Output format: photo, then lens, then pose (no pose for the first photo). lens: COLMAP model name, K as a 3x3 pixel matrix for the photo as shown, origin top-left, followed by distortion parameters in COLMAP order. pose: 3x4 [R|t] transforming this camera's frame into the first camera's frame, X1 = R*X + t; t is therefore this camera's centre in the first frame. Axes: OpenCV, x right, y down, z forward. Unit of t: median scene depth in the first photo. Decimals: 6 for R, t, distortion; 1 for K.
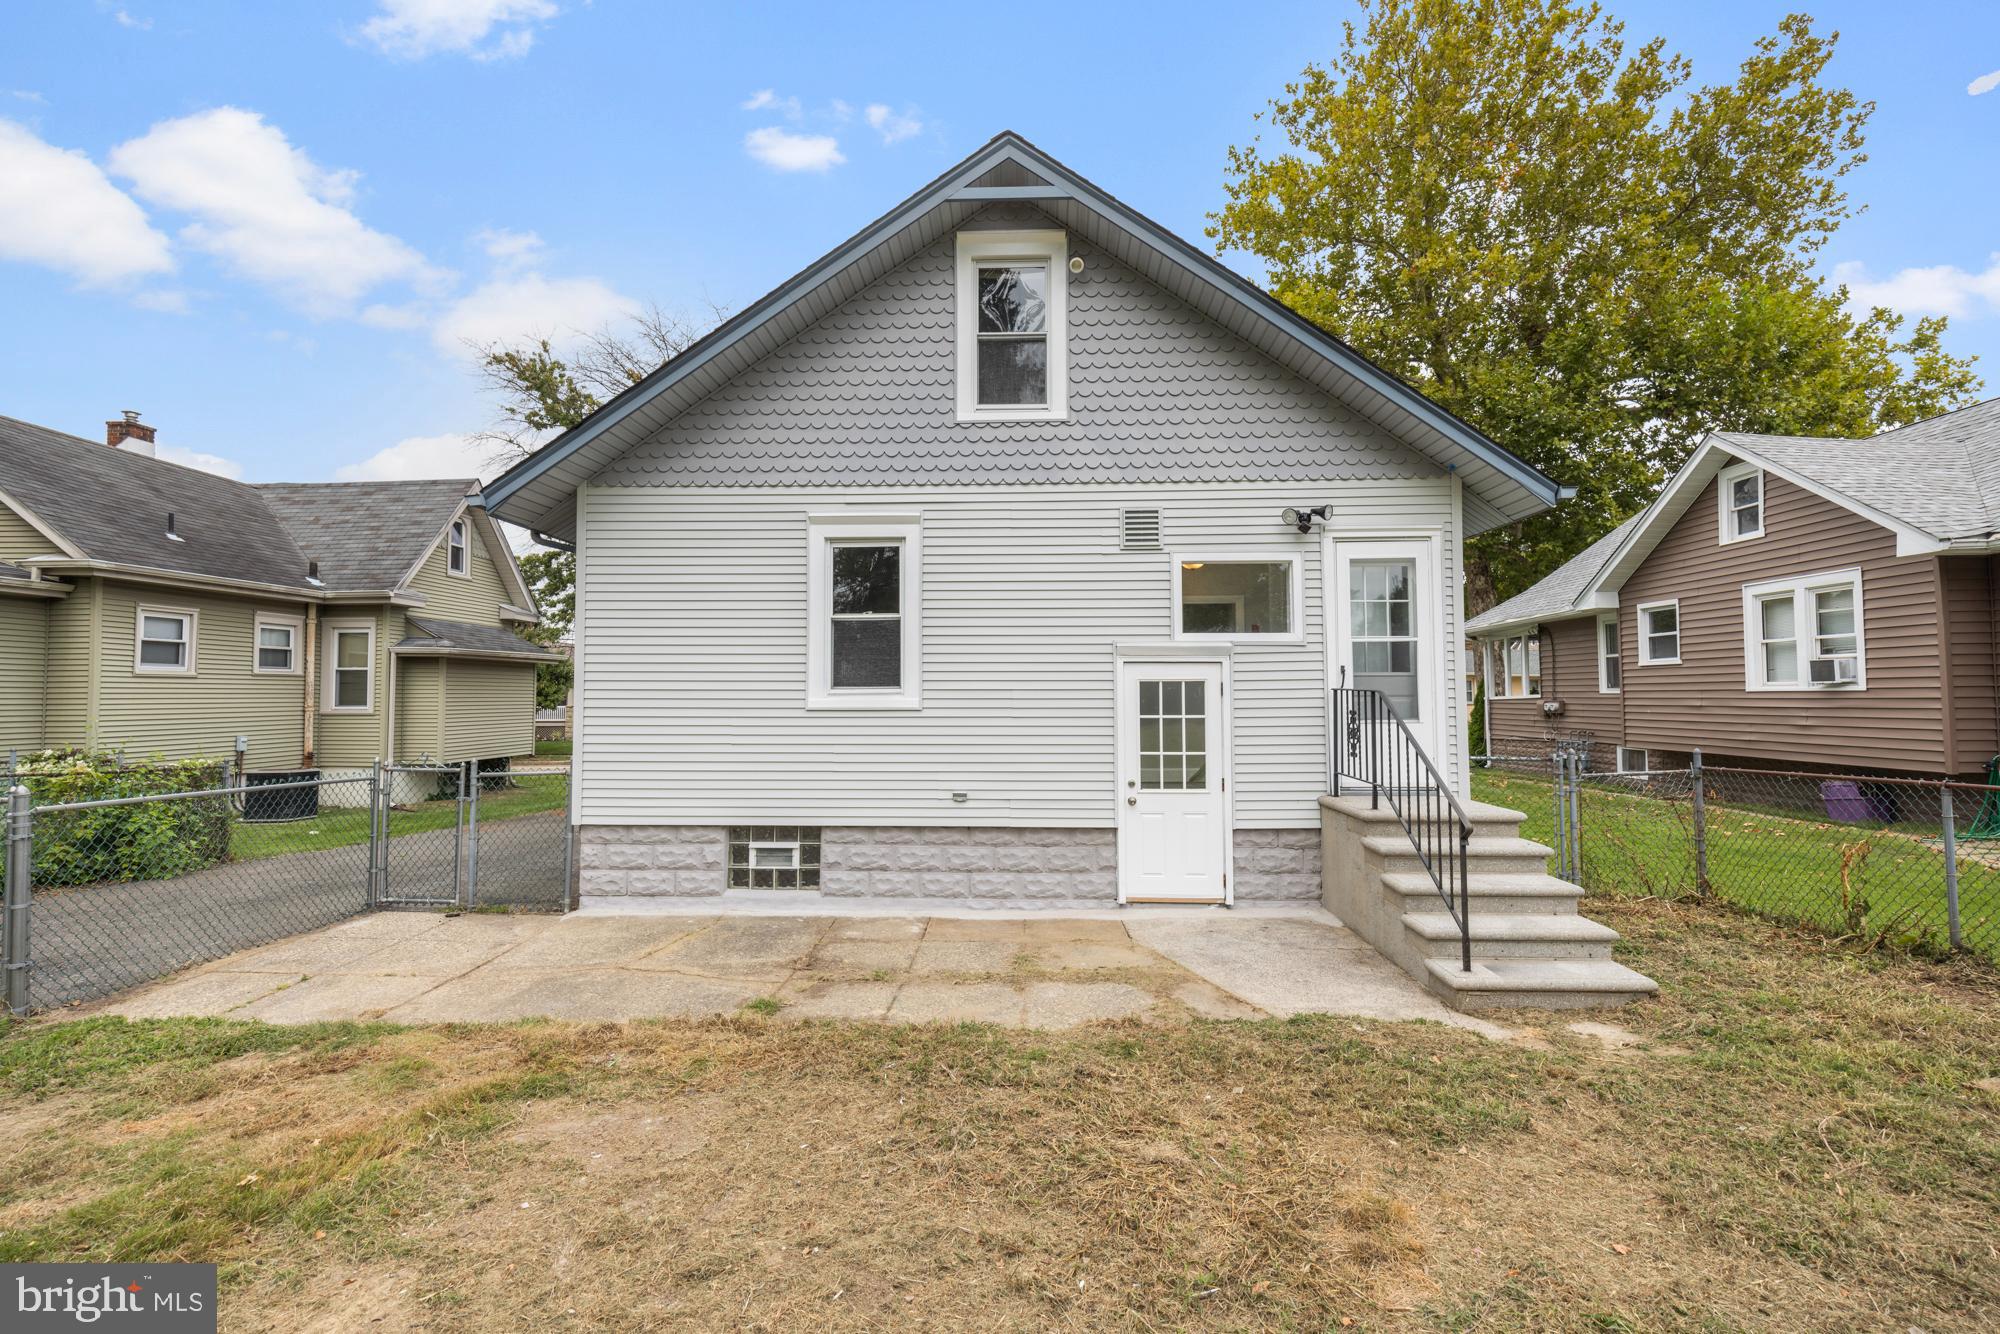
lens RADIAL K [[849.7, 0, 1000.0], [0, 849.7, 663.9], [0, 0, 1]] dist [0.001777, -0.002966]
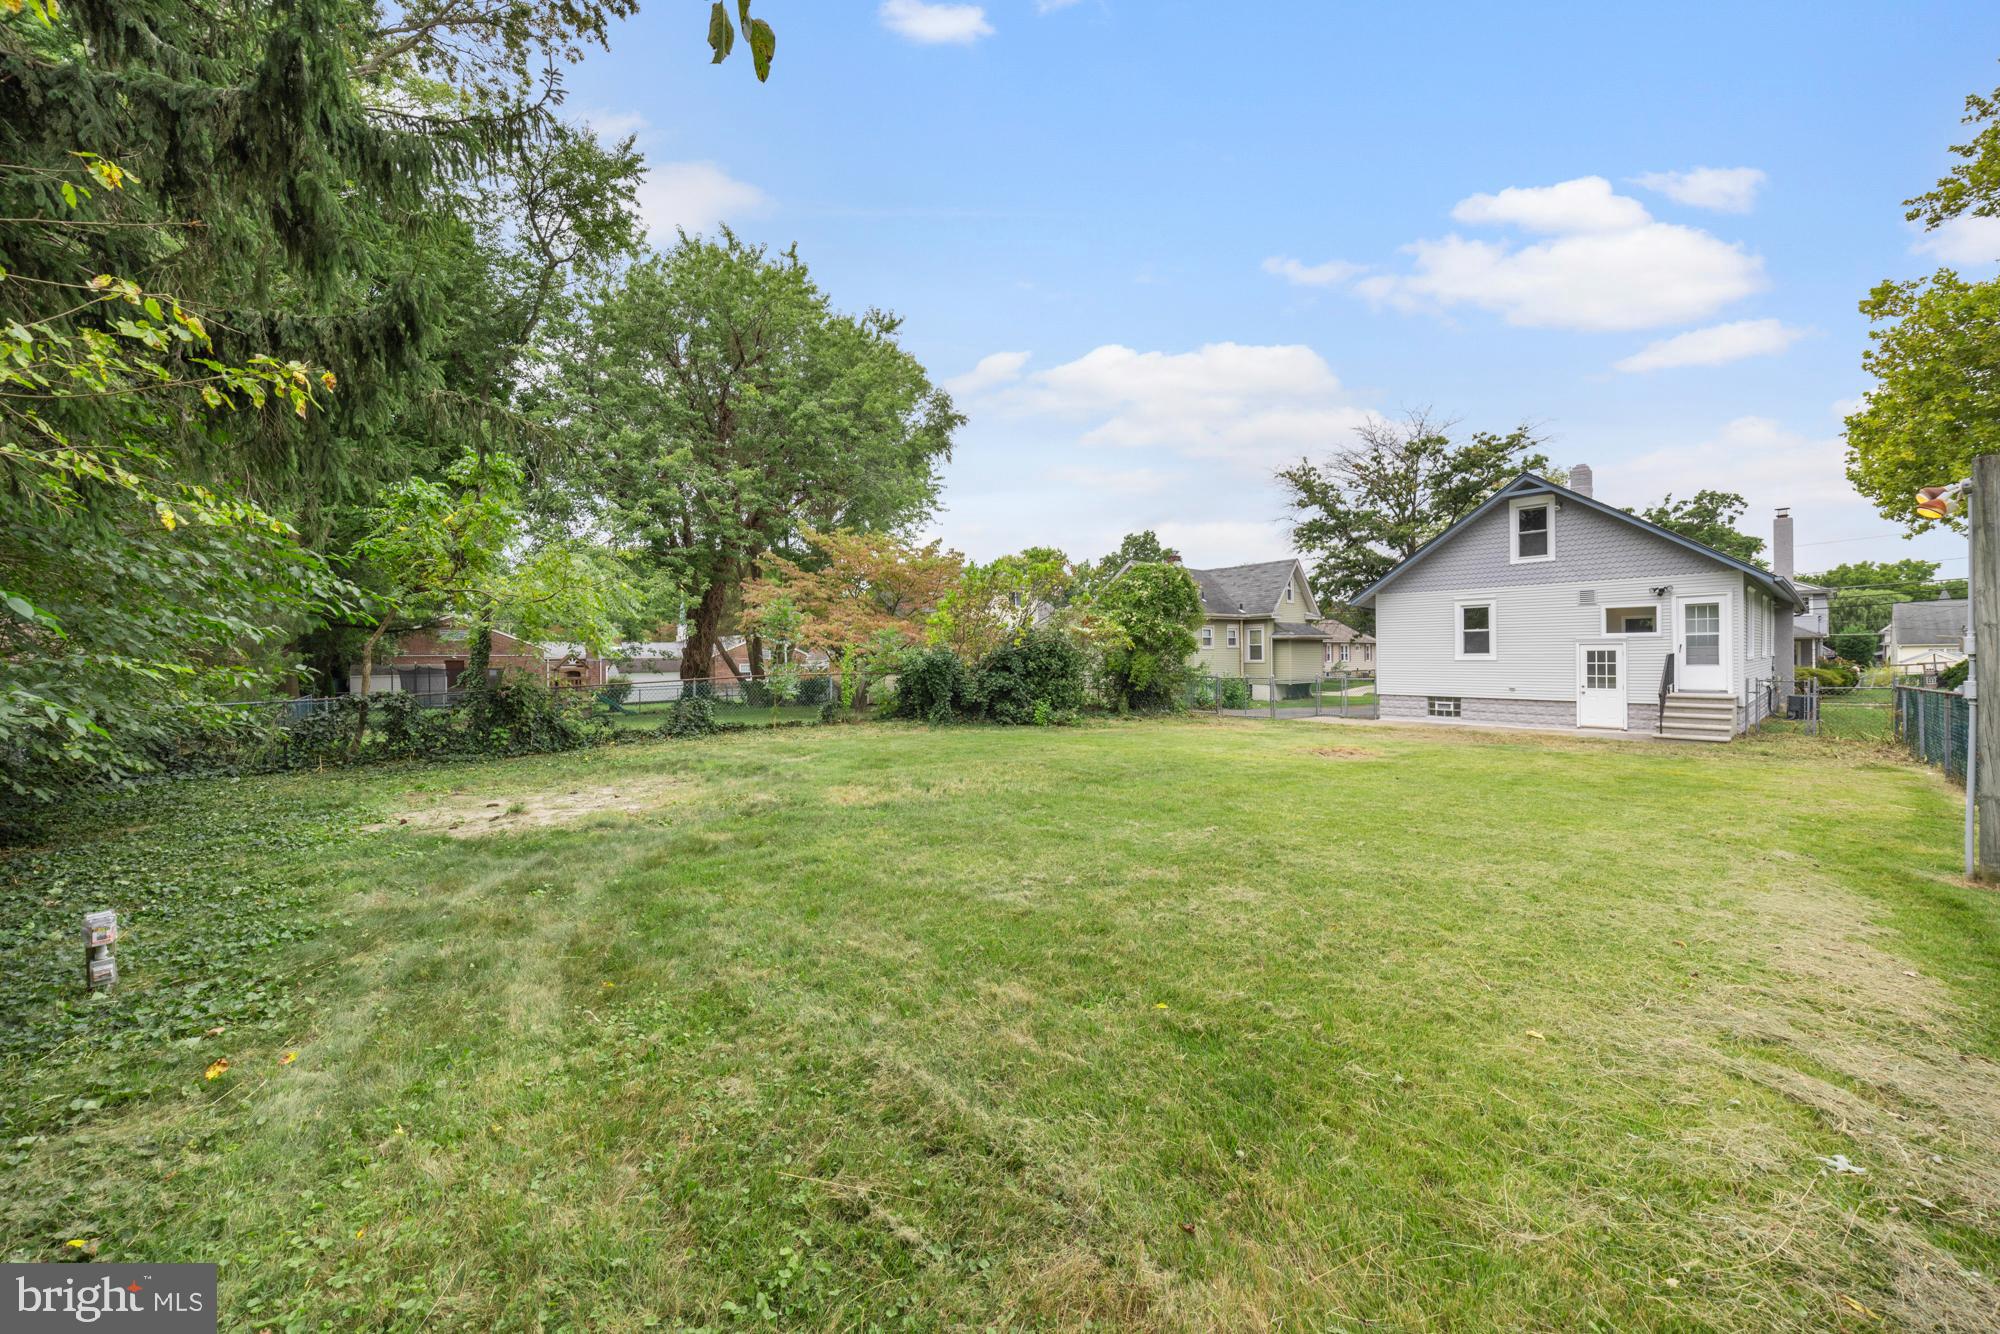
lens RADIAL K [[731.5, 0, 993.2], [0, 731.5, 655.4], [0, 0, 1]] dist [-0.001499, -0.000134]
pose [[0.672541, -0.004590, -0.740045, 0.628376], [0.035145, 0.999051, 0.025743, -0.095297], [0.739225, -0.043322, 0.672064, -2.090014]]
